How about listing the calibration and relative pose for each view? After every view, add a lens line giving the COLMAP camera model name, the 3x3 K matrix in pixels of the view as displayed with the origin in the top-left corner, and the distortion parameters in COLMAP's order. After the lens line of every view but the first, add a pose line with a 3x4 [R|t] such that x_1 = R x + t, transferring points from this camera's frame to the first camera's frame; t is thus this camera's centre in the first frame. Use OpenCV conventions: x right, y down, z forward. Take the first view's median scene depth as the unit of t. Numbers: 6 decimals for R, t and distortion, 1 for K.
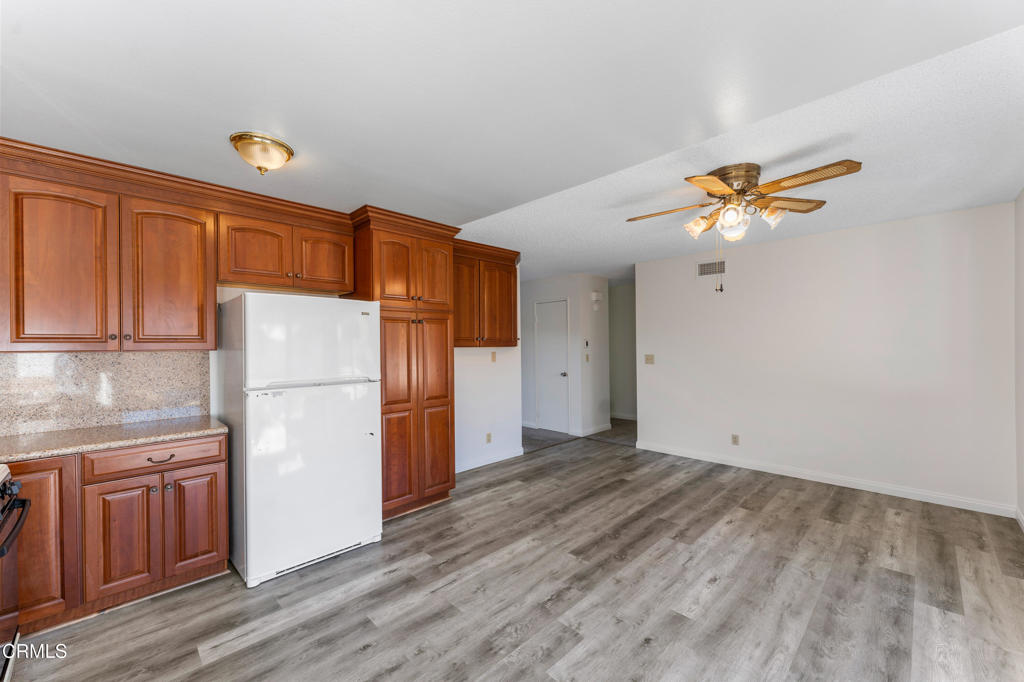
lens RADIAL K [[407.7, 0, 512.0], [0, 407.7, 341.0], [0, 0, 1]] dist [0.001102, 0.000061]
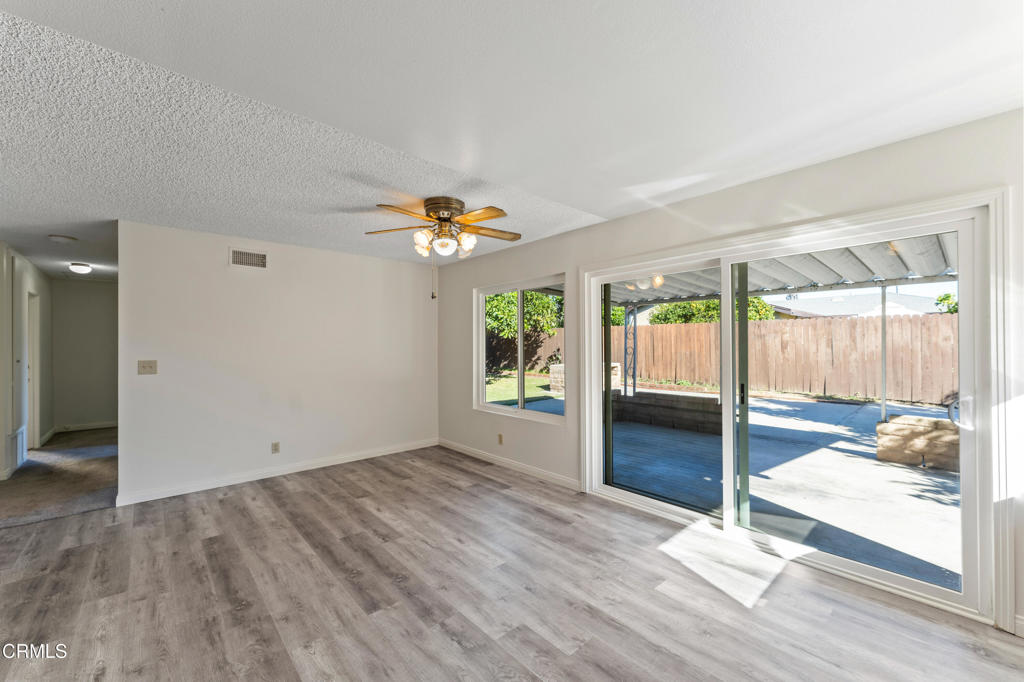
lens RADIAL K [[407.7, 0, 512.0], [0, 407.7, 341.0], [0, 0, 1]] dist [0.001102, 0.000061]
pose [[0.049479, 0.020595, 0.998563, -0.557646], [-0.005584, 0.999777, -0.020344, 0.020068], [-0.998760, -0.004569, 0.049583, 0.627374]]
